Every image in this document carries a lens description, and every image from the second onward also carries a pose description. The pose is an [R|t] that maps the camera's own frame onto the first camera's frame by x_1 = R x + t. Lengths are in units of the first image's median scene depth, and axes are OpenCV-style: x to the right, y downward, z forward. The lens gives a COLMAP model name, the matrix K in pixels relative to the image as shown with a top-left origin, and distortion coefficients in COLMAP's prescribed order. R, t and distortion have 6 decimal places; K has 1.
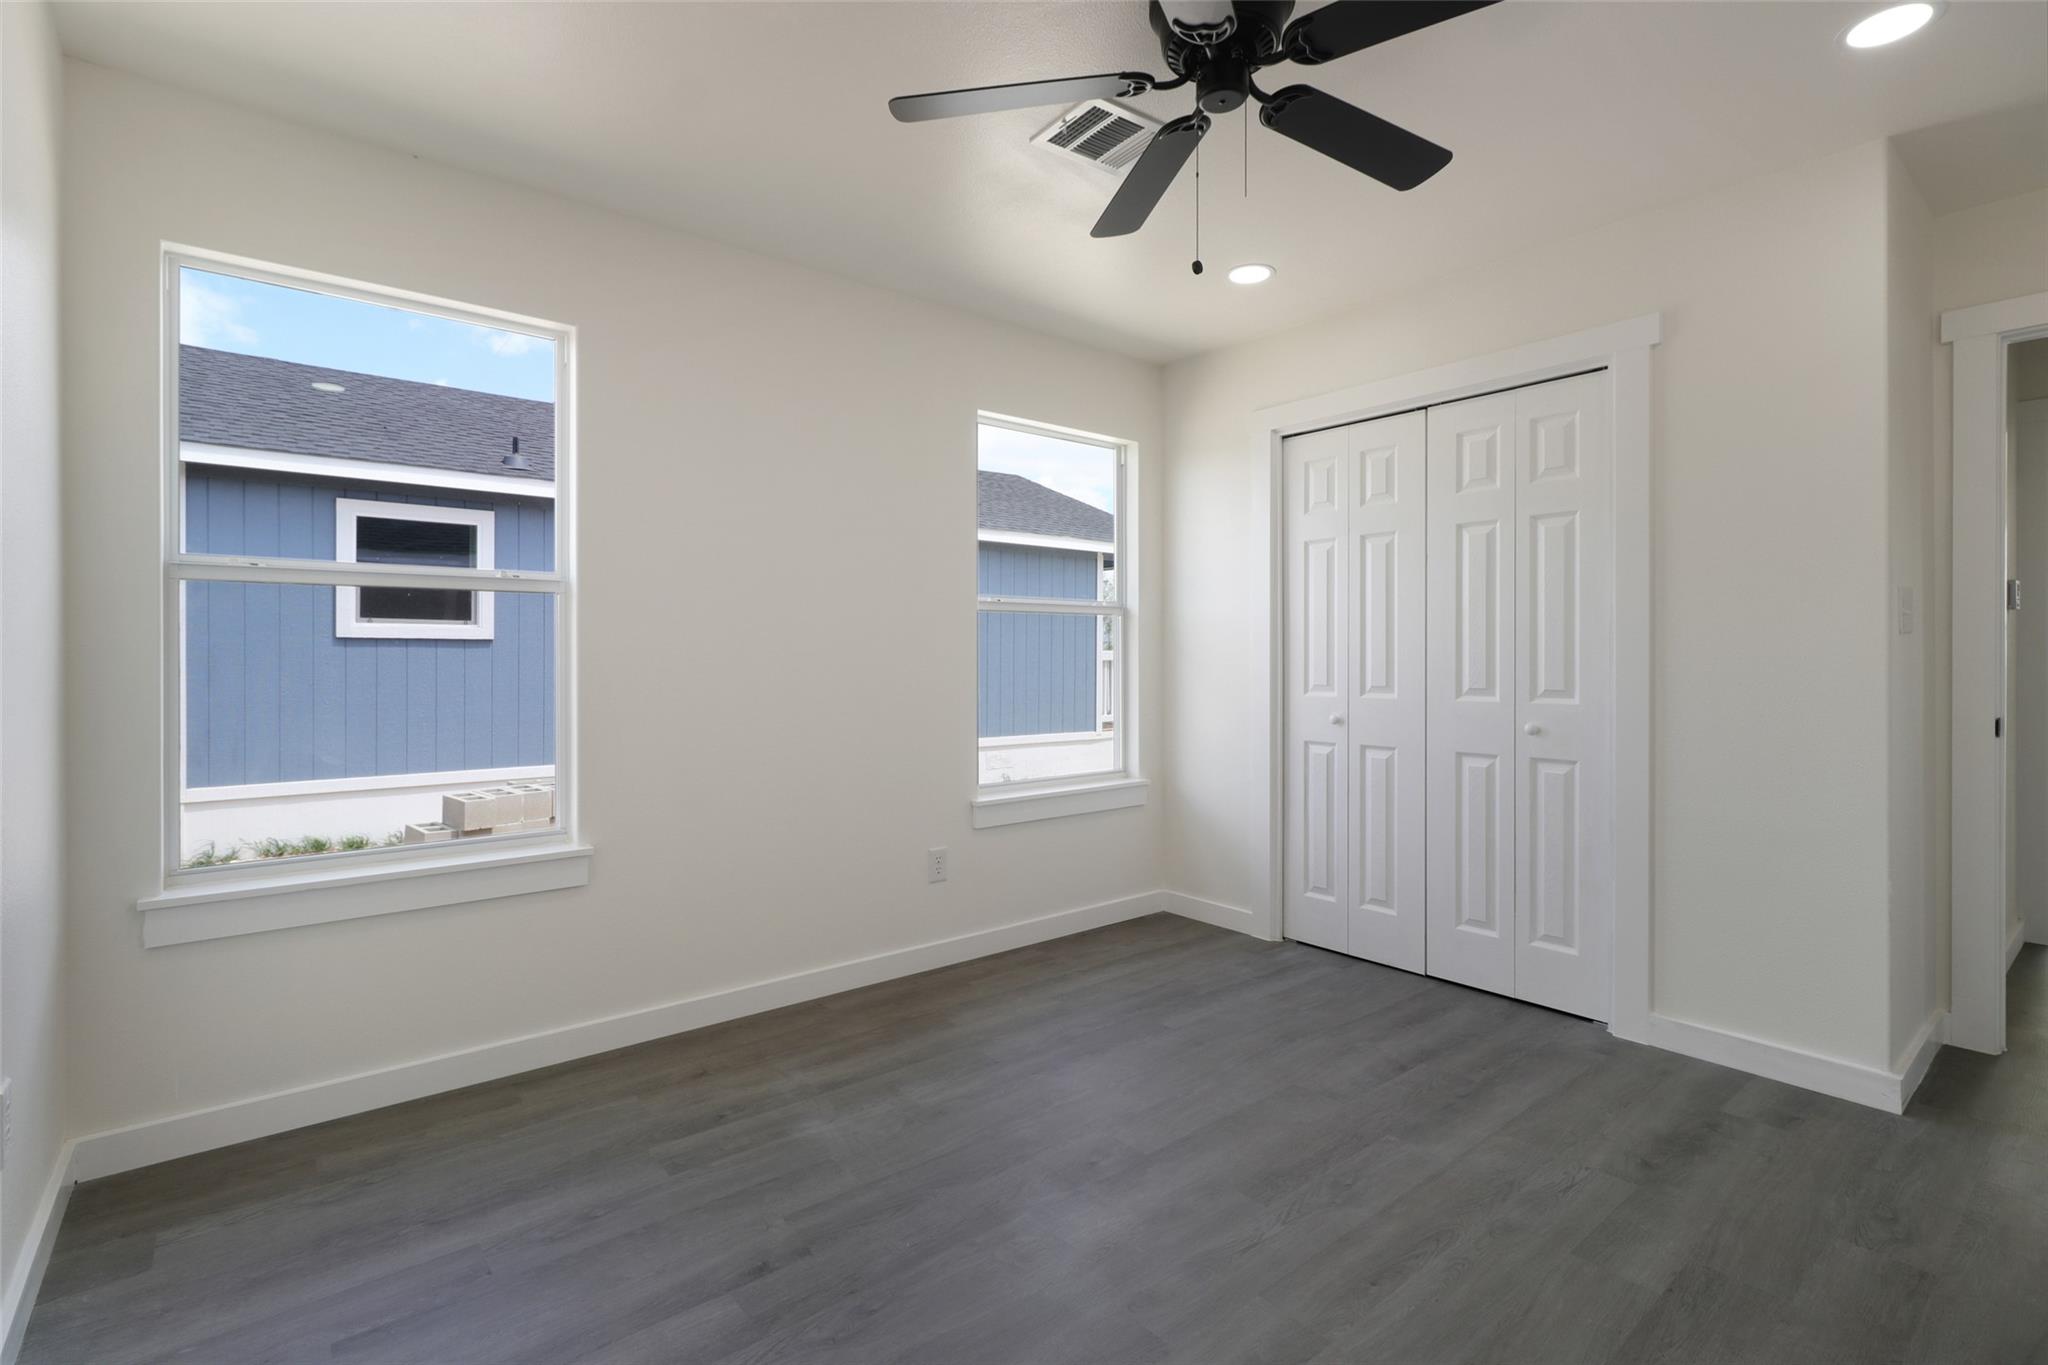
lens RADIAL K [[955.5, 0, 1024.2], [0, 955.5, 670.0], [0, 0, 1]] dist [0.003285, -0.000112]
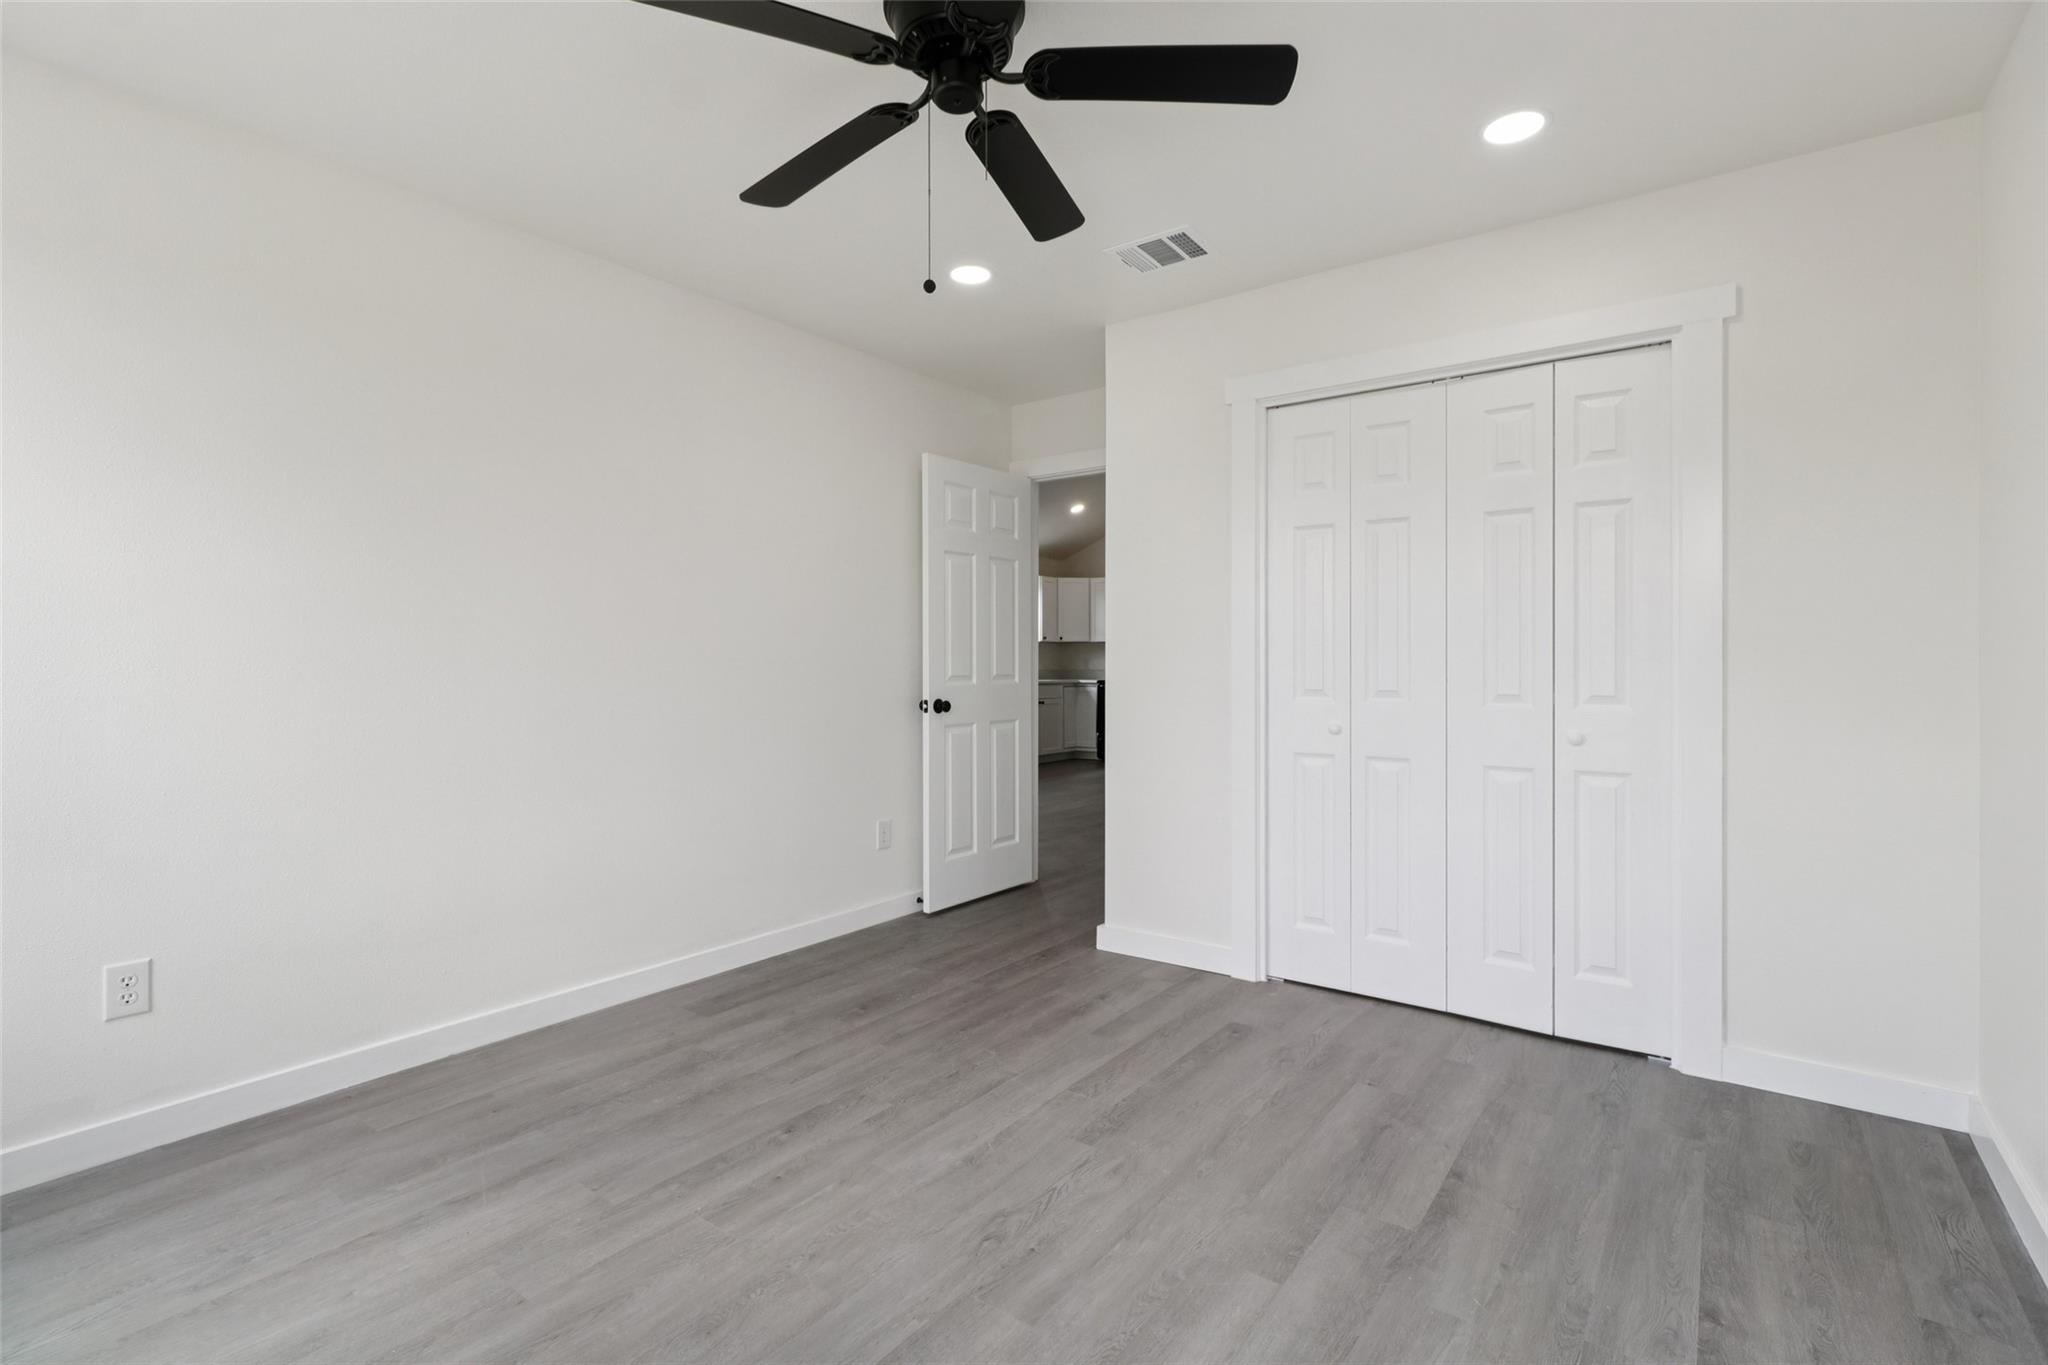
lens RADIAL K [[955.5, 0, 1028.1], [0, 955.5, 678.6], [0, 0, 1]] dist [0.003285, -0.000112]
pose [[0.968330, -0.003701, 0.249647, -0.170115], [0.001836, 0.999969, 0.007702, -0.002383], [-0.249668, -0.007000, 0.968306, 0.214349]]
